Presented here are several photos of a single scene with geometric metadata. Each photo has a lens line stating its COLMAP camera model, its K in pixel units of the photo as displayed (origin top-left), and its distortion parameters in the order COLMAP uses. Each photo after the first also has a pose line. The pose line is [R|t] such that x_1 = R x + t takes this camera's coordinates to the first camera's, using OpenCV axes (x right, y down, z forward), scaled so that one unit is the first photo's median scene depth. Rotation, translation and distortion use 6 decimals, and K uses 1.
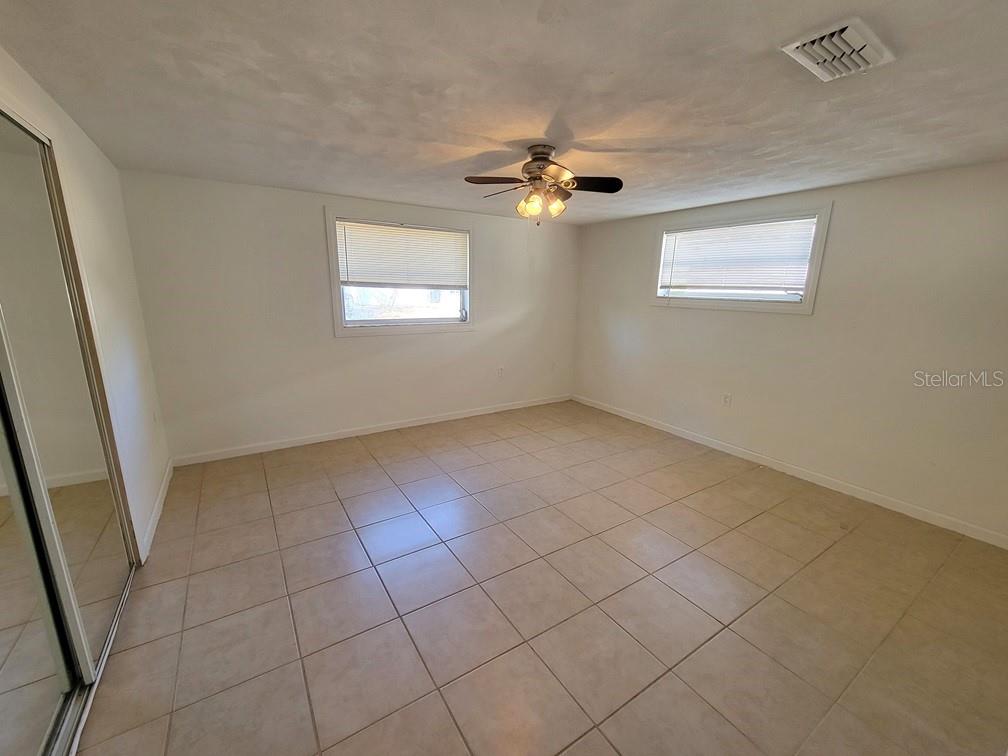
lens RADIAL K [[408.2, 0, 505.0], [0, 408.2, 382.5], [0, 0, 1]] dist [-0.002102, 0.001218]
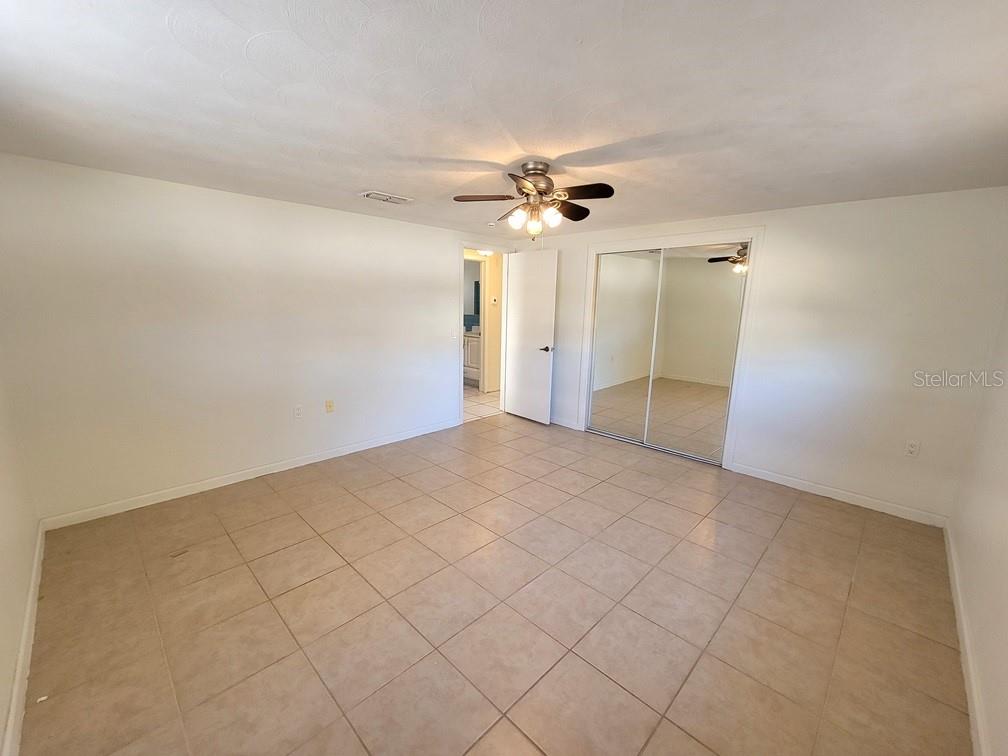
lens RADIAL K [[408.2, 0, 503.0], [0, 408.2, 377.2], [0, 0, 1]] dist [-0.002102, 0.001218]
pose [[-0.975103, 0.002688, -0.221737, 0.331256], [-0.085489, 0.918079, 0.387070, -0.410487], [0.204613, 0.396389, -0.894991, 1.782750]]
